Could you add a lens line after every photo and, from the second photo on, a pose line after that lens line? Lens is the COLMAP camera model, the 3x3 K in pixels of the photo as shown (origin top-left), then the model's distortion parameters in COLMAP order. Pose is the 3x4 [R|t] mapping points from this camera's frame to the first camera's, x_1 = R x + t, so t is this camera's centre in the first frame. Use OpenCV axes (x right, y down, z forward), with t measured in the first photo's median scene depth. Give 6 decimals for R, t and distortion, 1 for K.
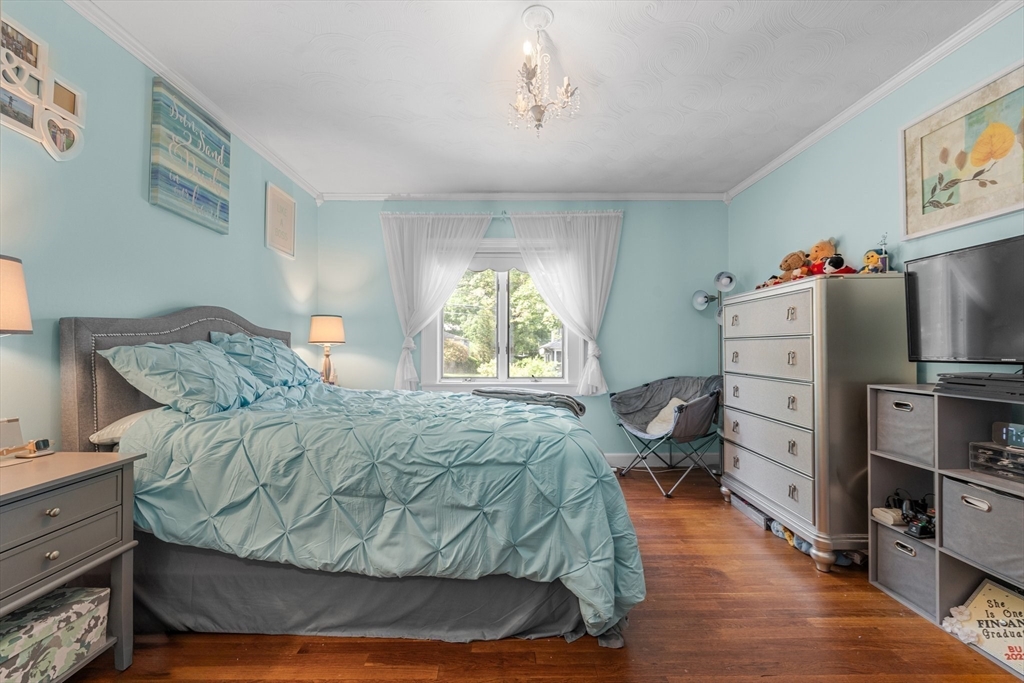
lens RADIAL K [[420.6, 0, 513.6], [0, 420.6, 346.7], [0, 0, 1]] dist [0.002056, -0.001271]
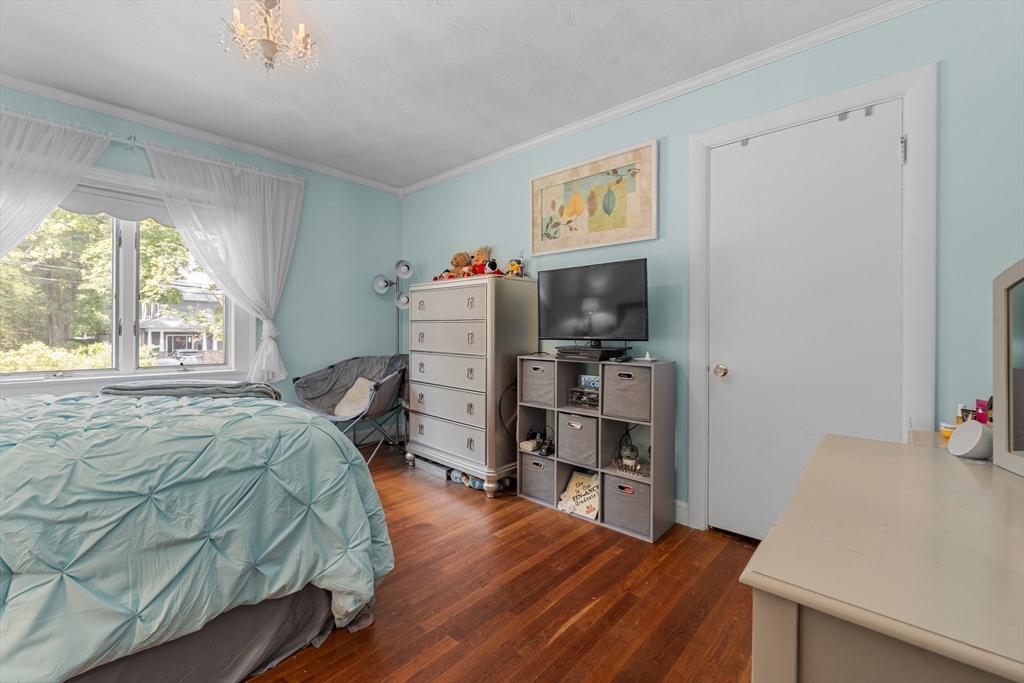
lens RADIAL K [[420.6, 0, 521.1], [0, 420.6, 332.5], [0, 0, 1]] dist [0.002056, -0.001271]
pose [[0.675806, 0.000985, 0.737079, -0.185564], [-0.009595, 0.999926, 0.007461, 0.000608], [-0.737017, -0.012115, 0.675766, 0.041218]]
